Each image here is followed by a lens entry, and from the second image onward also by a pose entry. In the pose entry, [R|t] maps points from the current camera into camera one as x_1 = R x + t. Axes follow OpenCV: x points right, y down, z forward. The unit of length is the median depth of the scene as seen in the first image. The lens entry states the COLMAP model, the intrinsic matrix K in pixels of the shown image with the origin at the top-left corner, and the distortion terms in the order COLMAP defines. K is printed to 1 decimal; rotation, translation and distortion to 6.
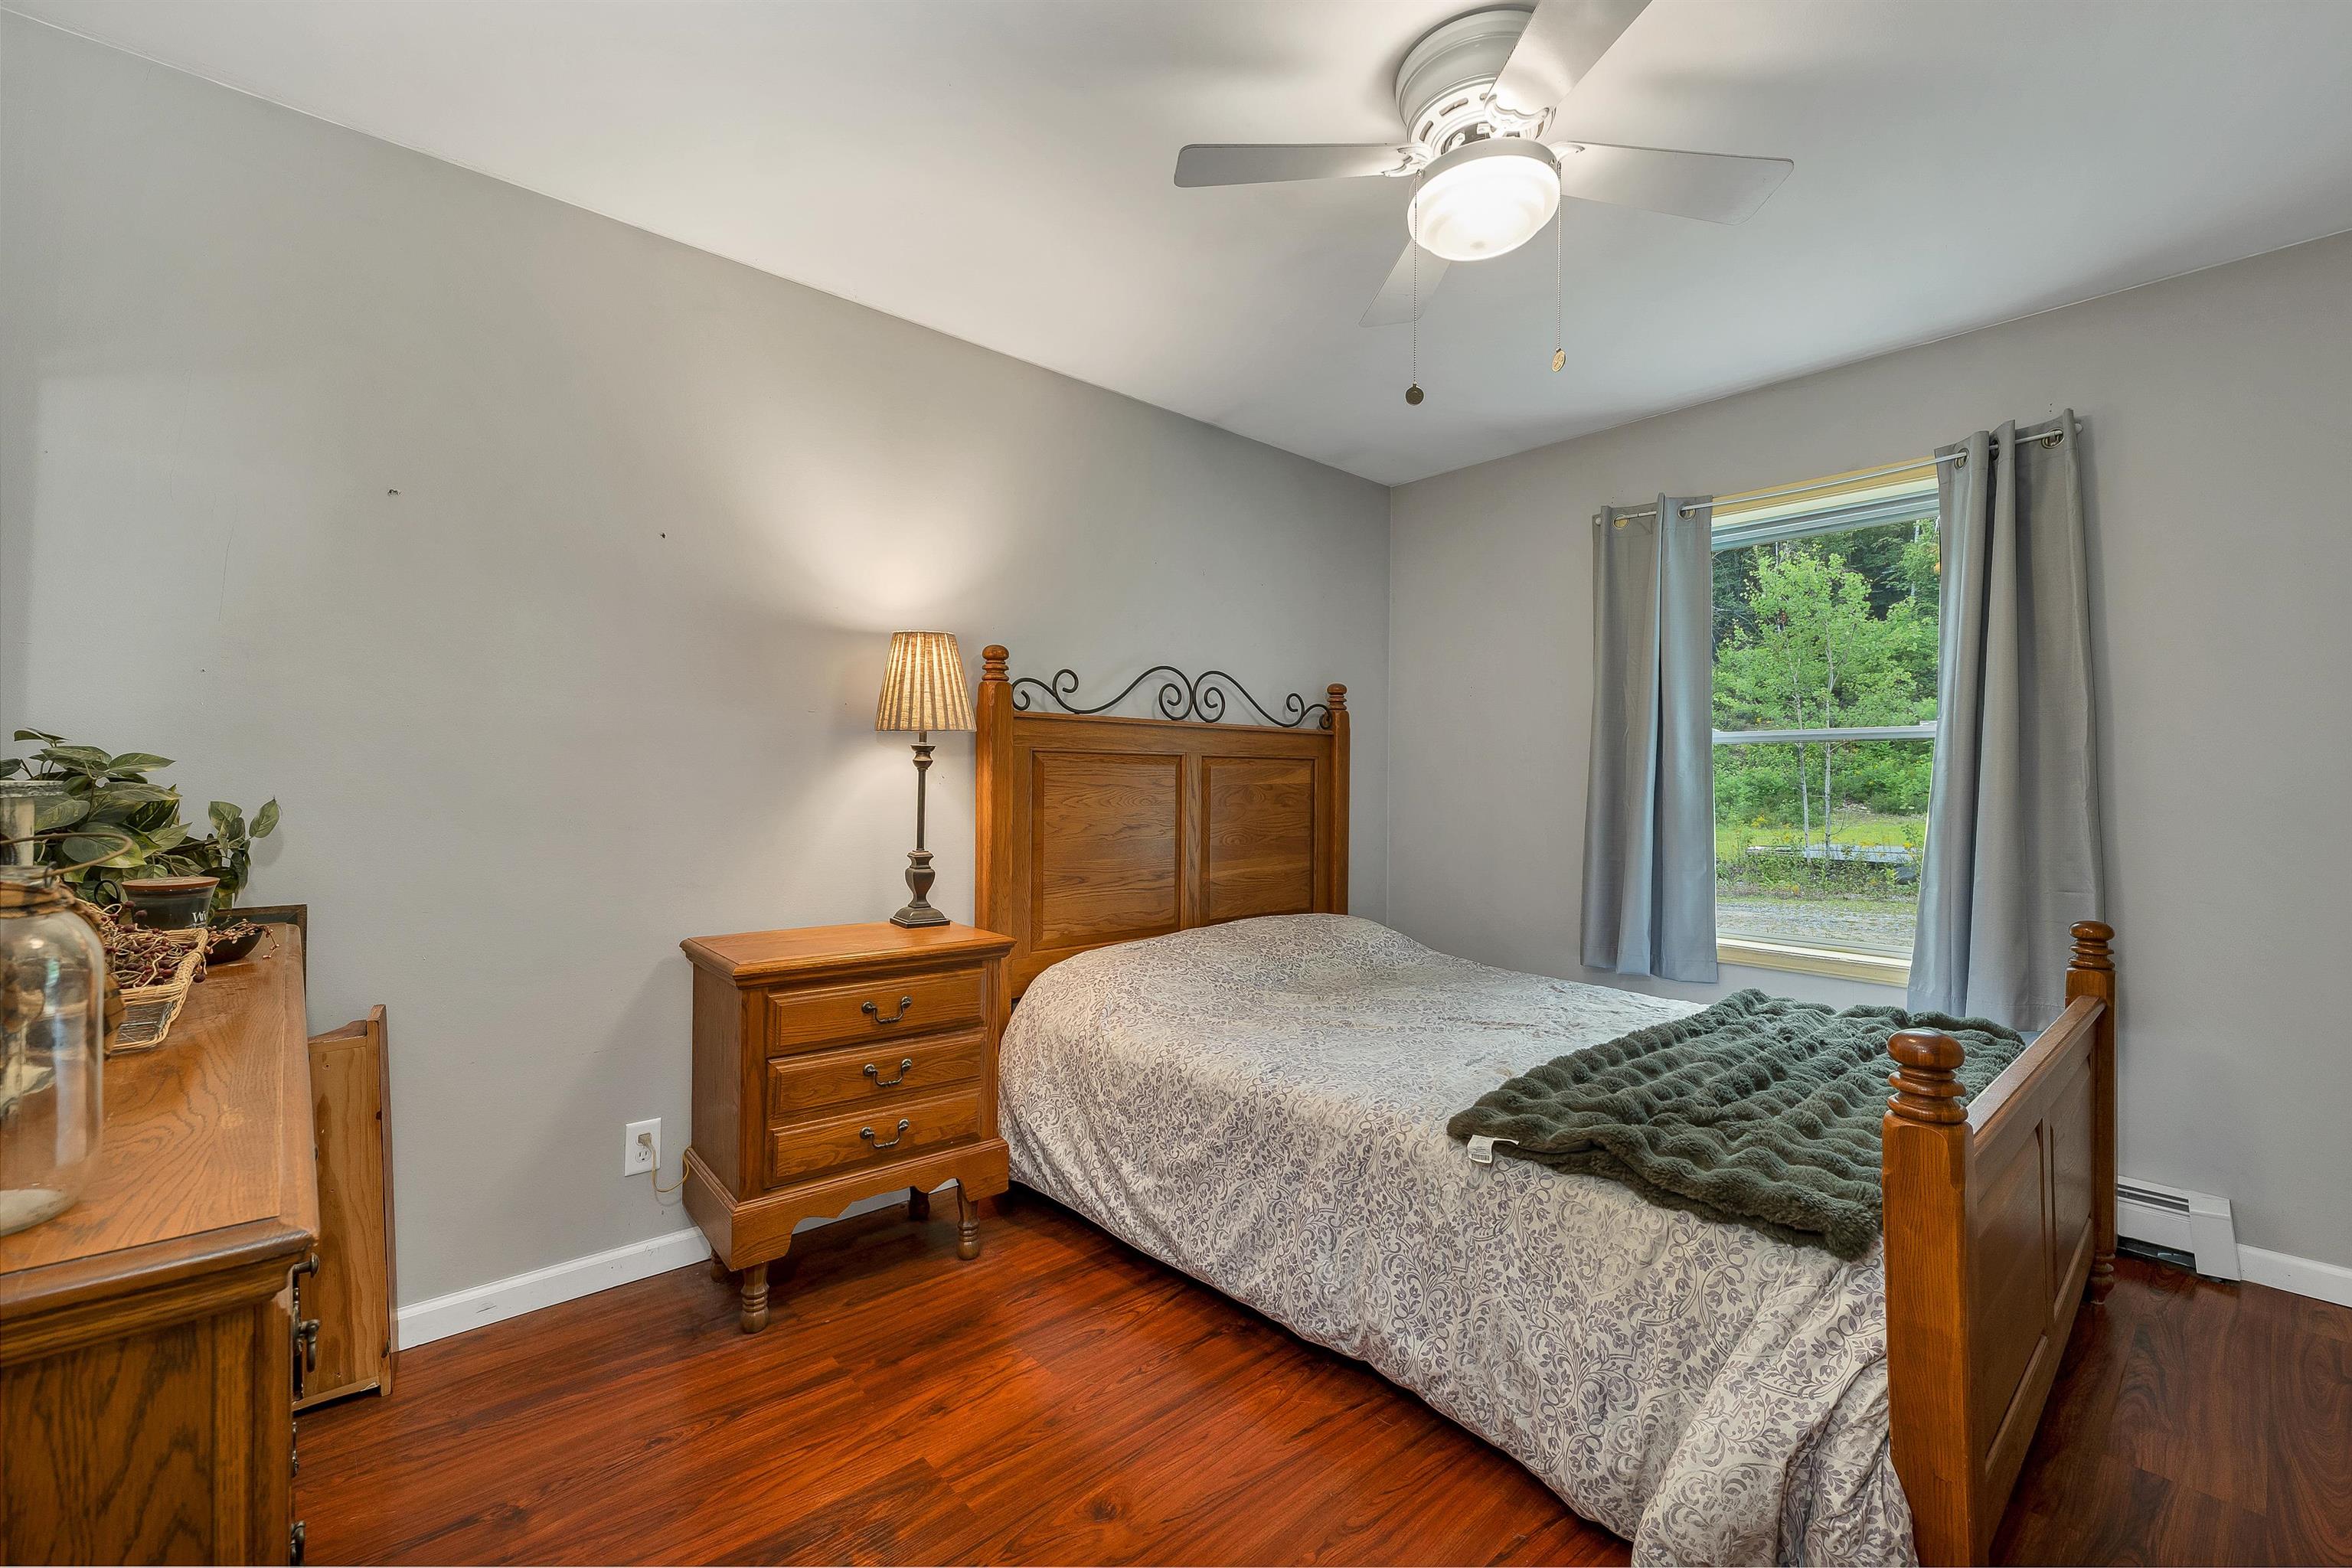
lens RADIAL K [[965.9, 0, 1155.6], [0, 965.9, 783.7], [0, 0, 1]] dist [-0.001743, -0.000137]
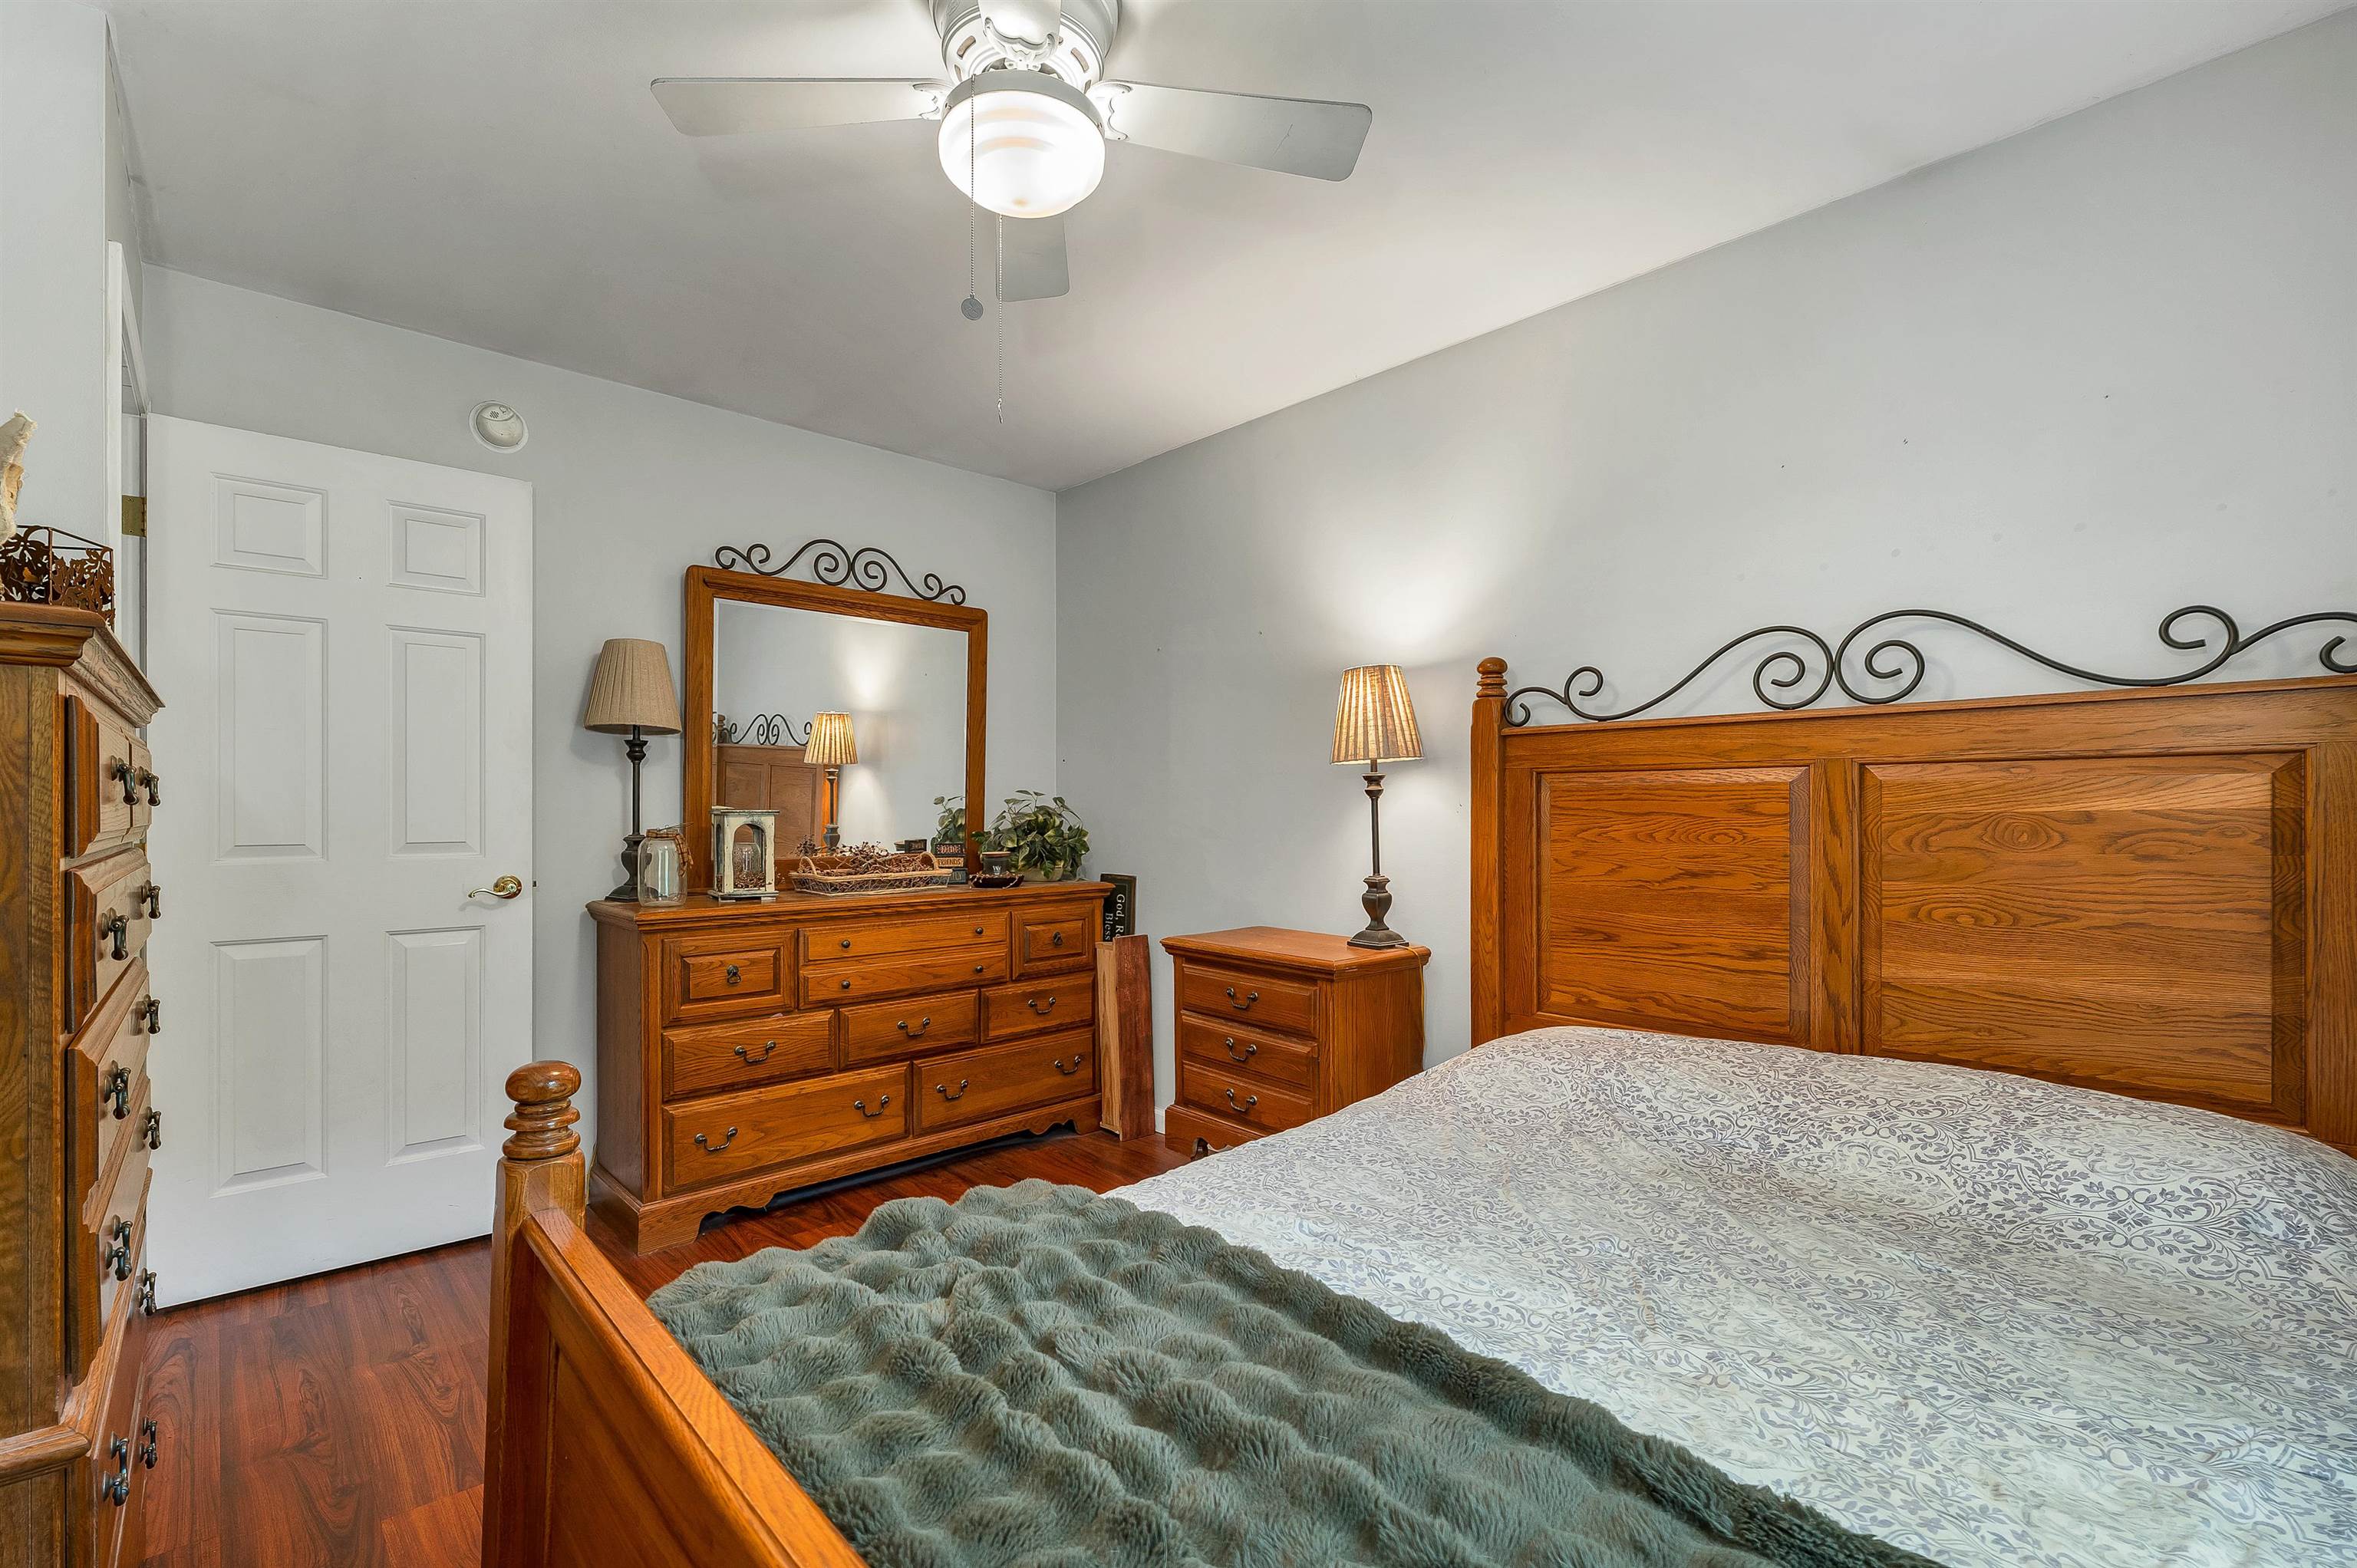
lens RADIAL K [[1003.5, 0, 1125.4], [0, 1003.5, 814.0], [0, 0, 1]] dist [-0.015630, -0.000202]
pose [[0.017477, -0.003324, -0.999842, 0.723002], [-0.002296, 0.999992, -0.003364, 0.005562], [0.999845, 0.002354, 0.017469, 0.613073]]
